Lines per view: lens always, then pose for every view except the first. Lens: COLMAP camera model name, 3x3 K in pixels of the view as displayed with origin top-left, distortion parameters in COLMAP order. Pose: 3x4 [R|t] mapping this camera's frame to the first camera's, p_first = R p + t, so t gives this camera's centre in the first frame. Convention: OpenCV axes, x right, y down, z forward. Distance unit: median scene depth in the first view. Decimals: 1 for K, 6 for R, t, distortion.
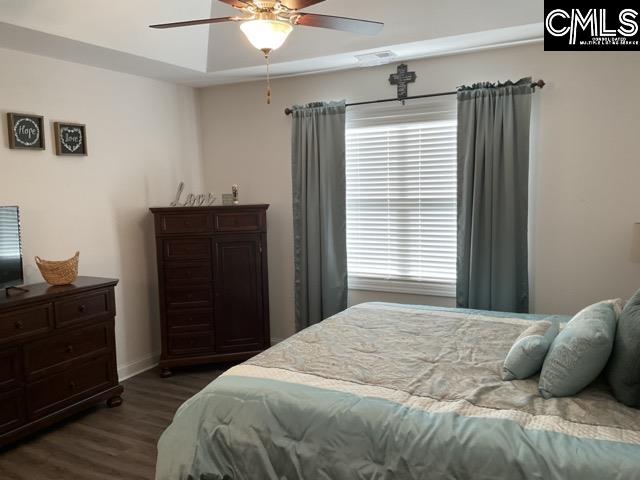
lens RADIAL K [[536.8, 0, 320.5], [0, 536.8, 240.8], [0, 0, 1]] dist [0.046407, -0.083788]
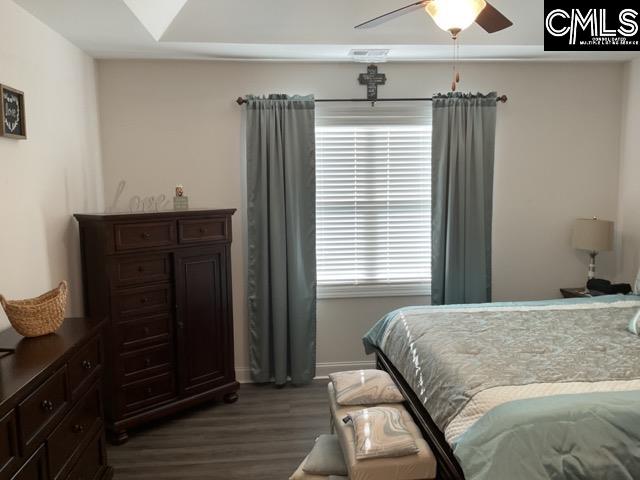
lens RADIAL K [[536.8, 0, 322.7], [0, 536.8, 240.4], [0, 0, 1]] dist [0.046407, -0.083788]
pose [[0.835407, -0.044674, 0.547813, -0.464906], [0.052422, 0.998624, 0.001495, -0.012757], [-0.547126, 0.027468, 0.836600, 0.227376]]
